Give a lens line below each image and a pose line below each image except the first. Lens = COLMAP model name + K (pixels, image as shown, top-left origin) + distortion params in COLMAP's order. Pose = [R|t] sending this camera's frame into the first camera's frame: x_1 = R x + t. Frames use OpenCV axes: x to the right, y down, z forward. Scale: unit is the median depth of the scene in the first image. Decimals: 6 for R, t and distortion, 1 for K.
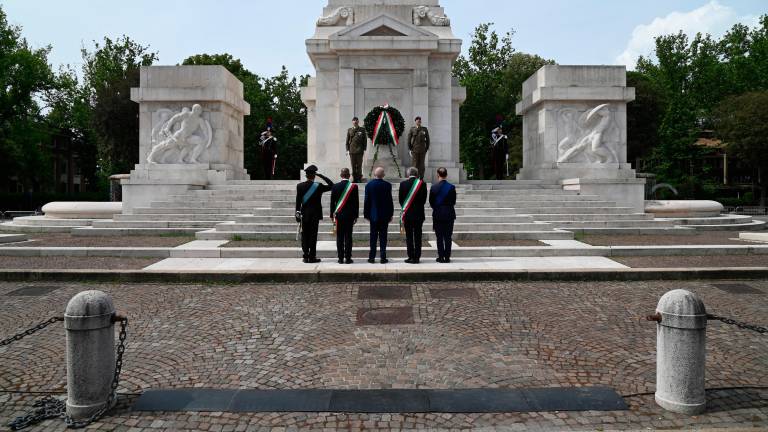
lens RADIAL K [[528.8, 0, 384.0], [0, 528.8, 216.0], [0, 0, 1]] dist [-0.044160, -0.000412]
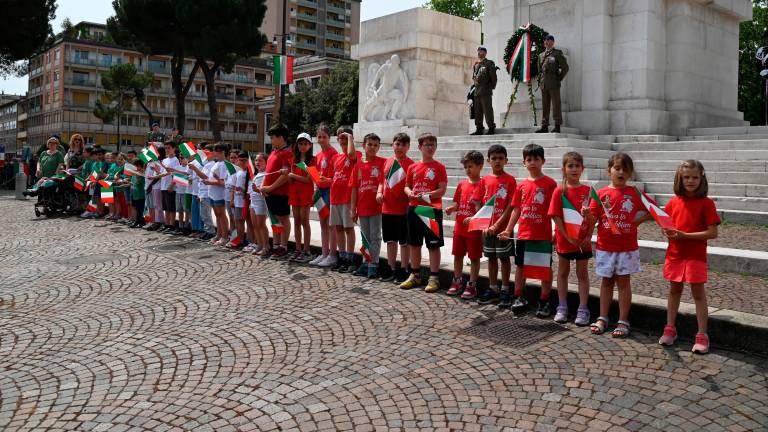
lens RADIAL K [[638.5, 0, 384.0], [0, 638.5, 216.0], [0, 0, 1]] dist [-0.042719, -0.002145]
pose [[0.640163, 0.069422, -0.765096, 0.496788], [-0.042595, 0.997584, 0.054878, 0.006812], [0.767057, -0.002541, 0.641574, 0.275429]]
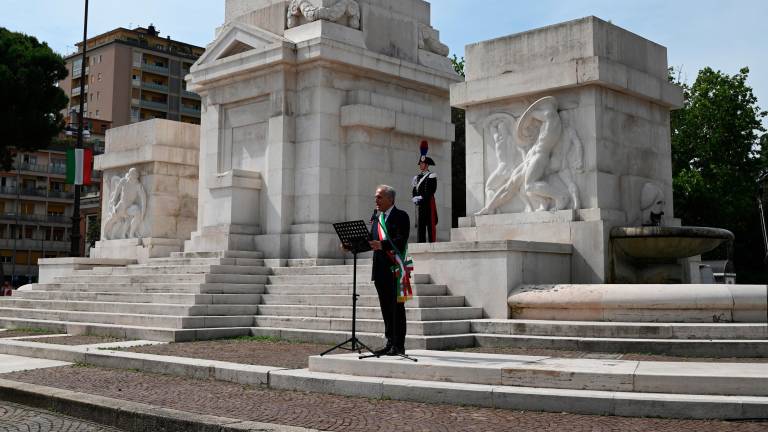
lens RADIAL K [[888.8, 0, 384.0], [0, 888.8, 216.0], [0, 0, 1]] dist [-0.014660, -0.016998]
pose [[0.721375, -0.050948, -0.690668, 0.911856], [-0.026746, 0.994497, -0.101296, -0.003274], [0.692028, 0.091545, 0.716043, 0.267838]]
